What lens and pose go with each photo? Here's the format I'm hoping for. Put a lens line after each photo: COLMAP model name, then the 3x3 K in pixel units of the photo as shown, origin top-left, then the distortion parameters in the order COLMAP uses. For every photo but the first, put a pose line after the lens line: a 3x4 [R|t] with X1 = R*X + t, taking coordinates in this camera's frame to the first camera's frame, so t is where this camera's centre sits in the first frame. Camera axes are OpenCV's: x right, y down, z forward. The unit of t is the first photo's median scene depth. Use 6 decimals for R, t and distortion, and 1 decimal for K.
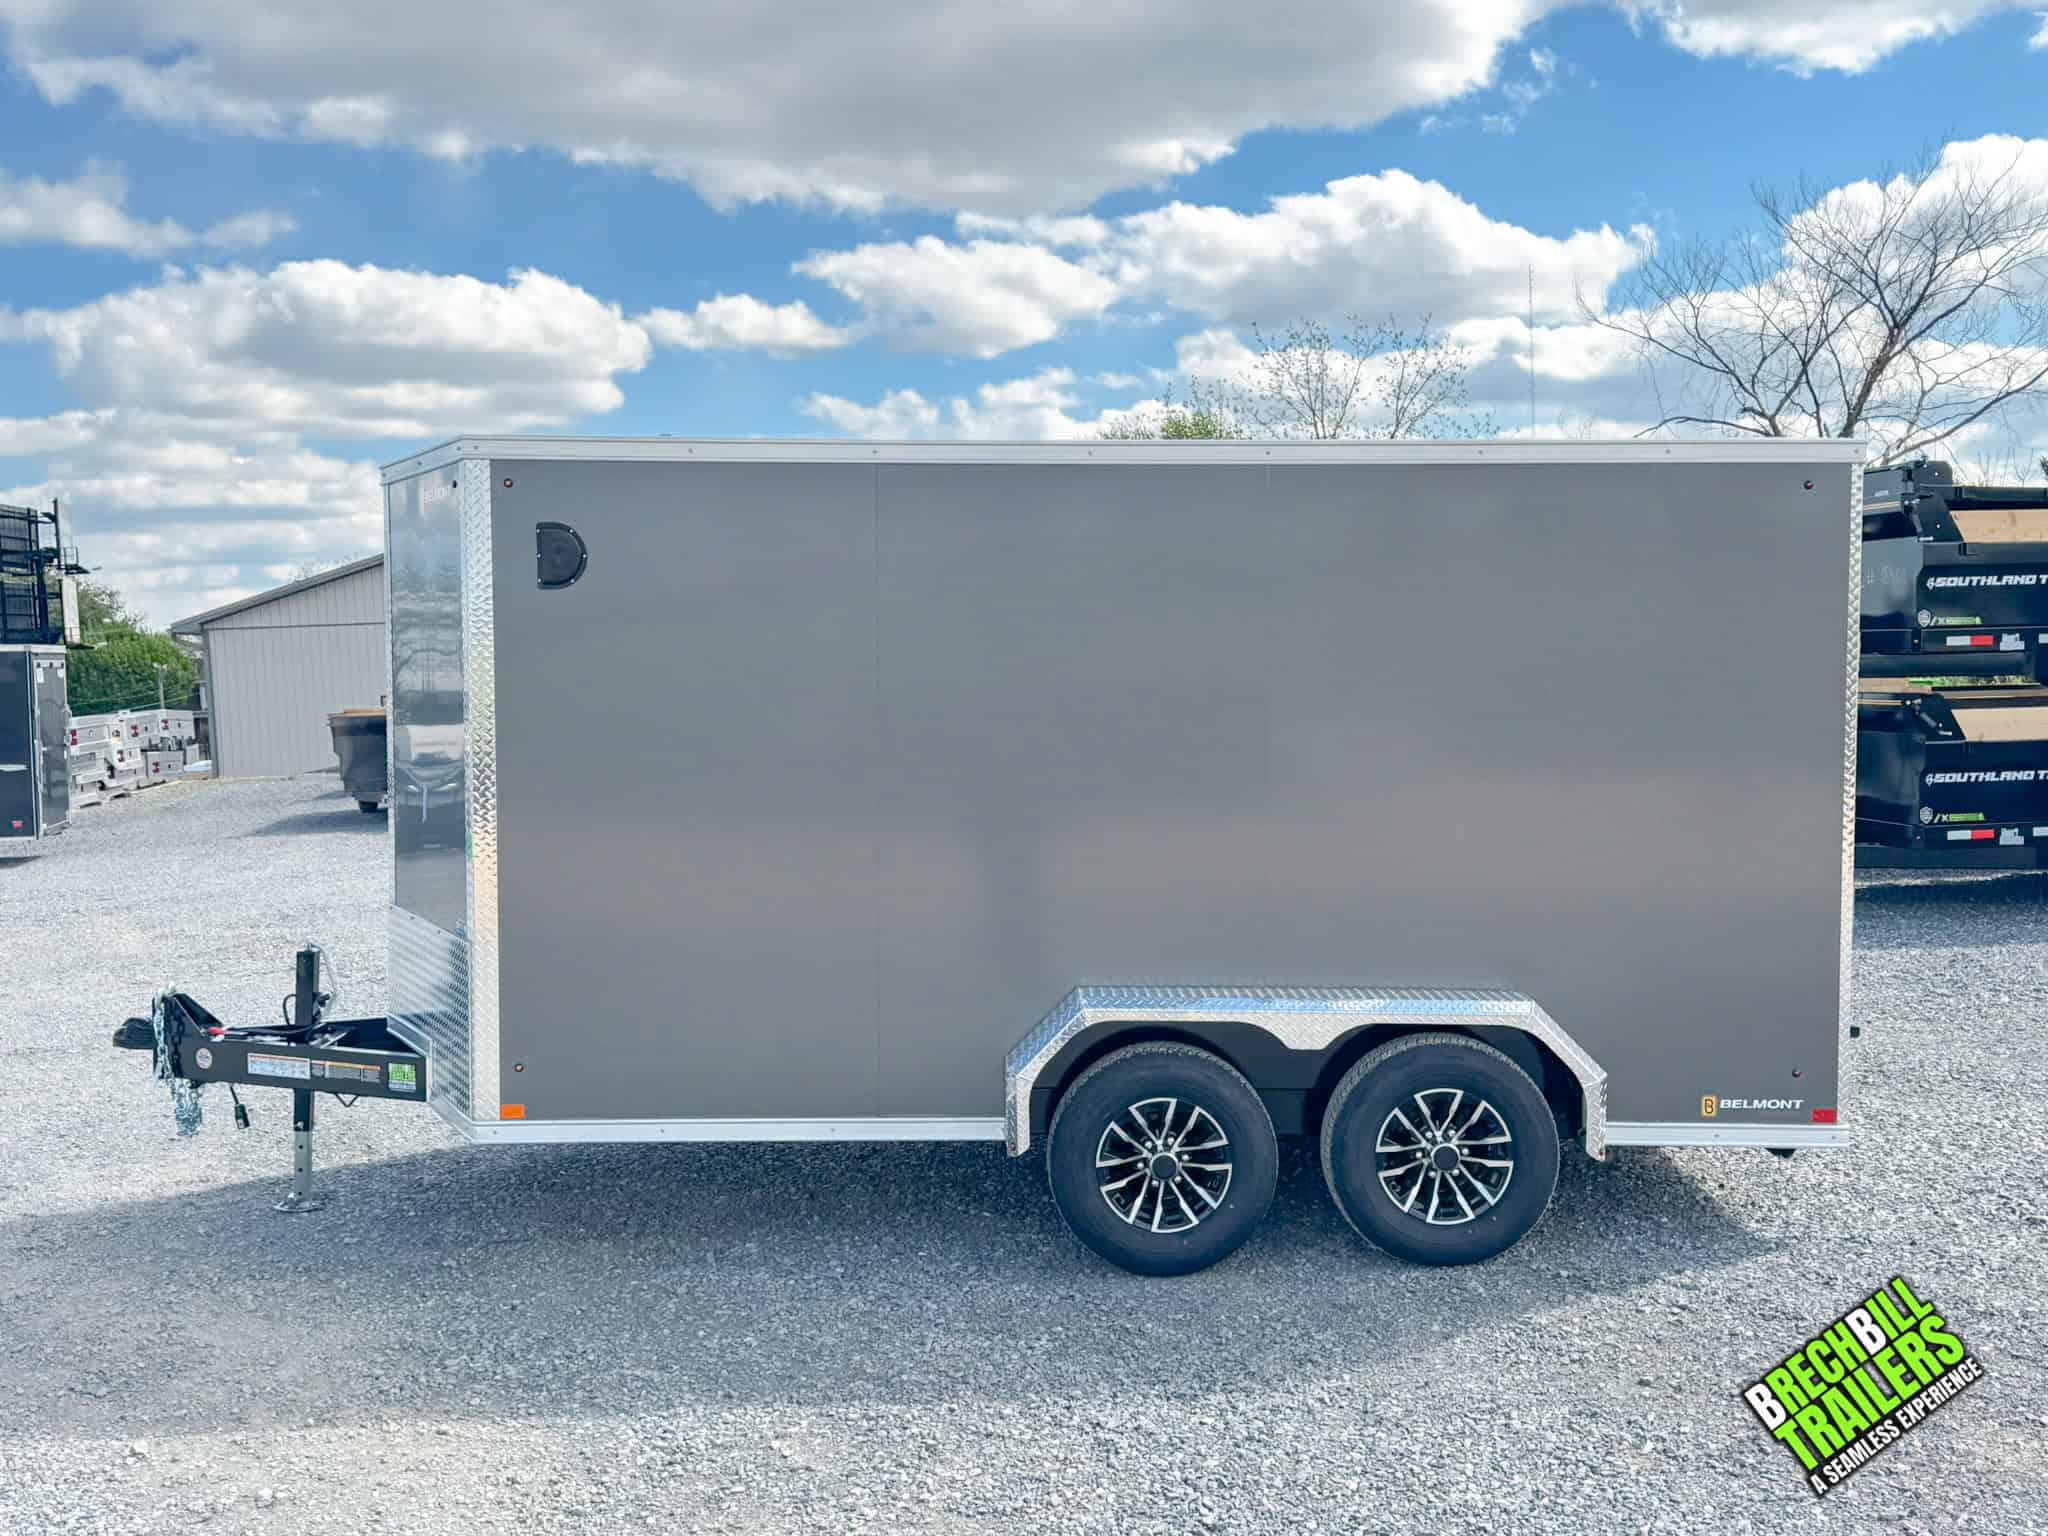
lens RADIAL K [[2090.8, 0, 1024.0], [0, 2090.8, 768.0], [0, 0, 1]] dist [0.199142, -0.442374]
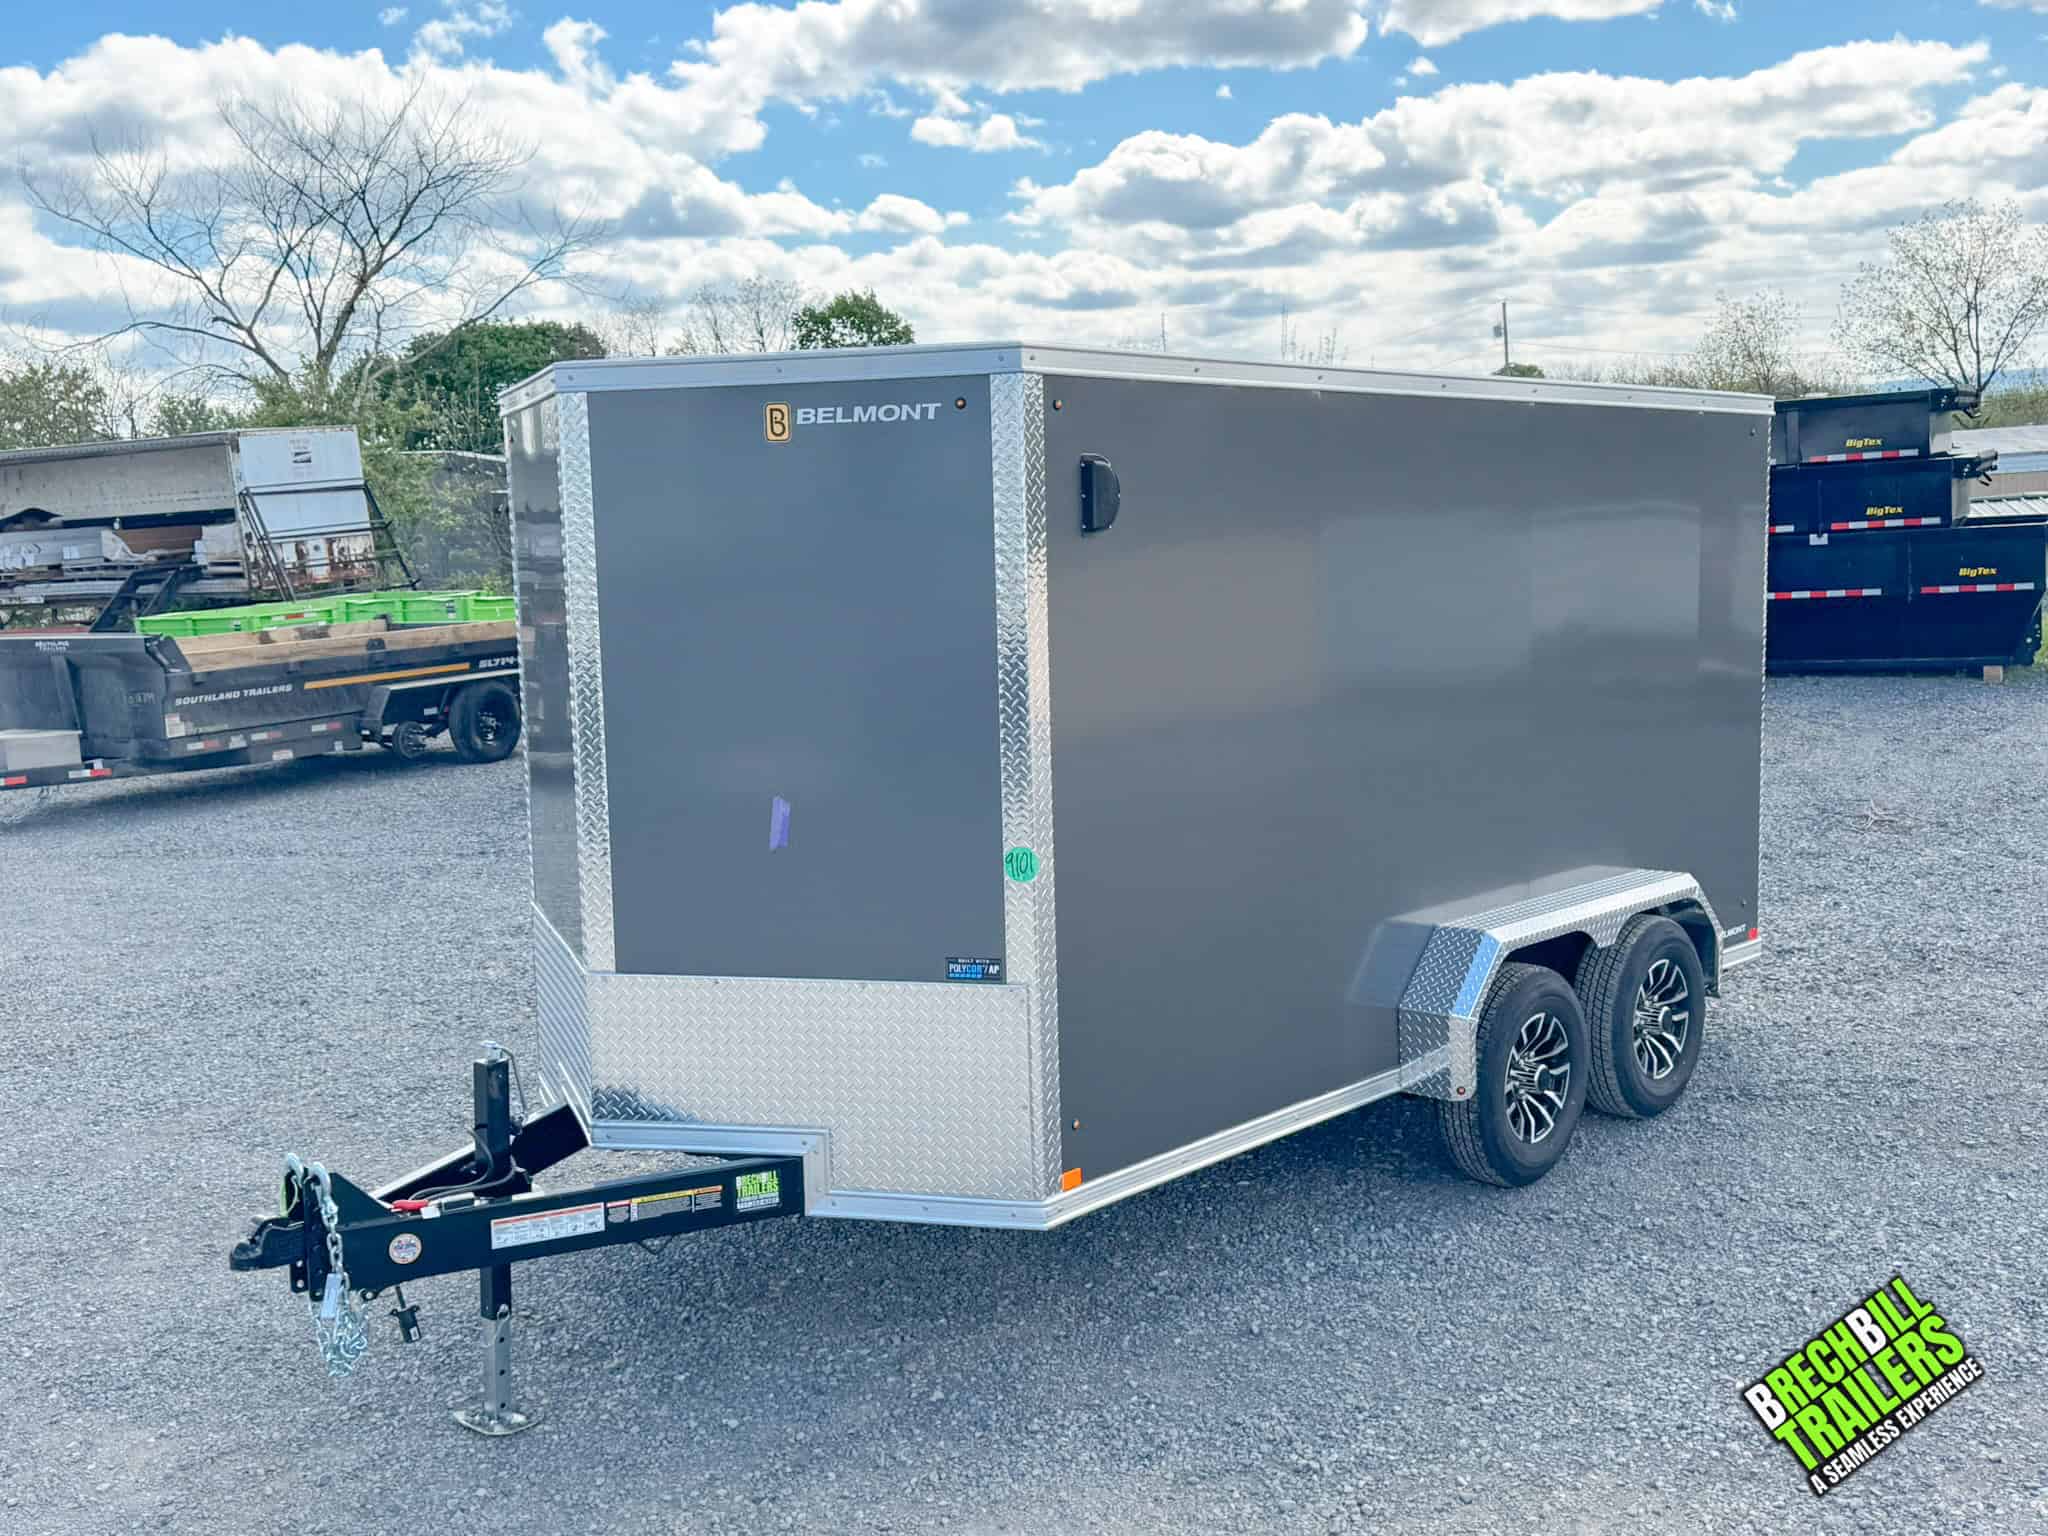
lens RADIAL K [[2077.4, 0, 1049.7], [0, 2077.4, 771.4], [0, 0, 1]] dist [0.156234, -0.207321]
pose [[0.664680, -0.093734, 0.741225, -0.744186], [0.070951, 0.995534, 0.062269, -0.039073], [-0.743752, 0.011202, 0.668362, 0.422597]]
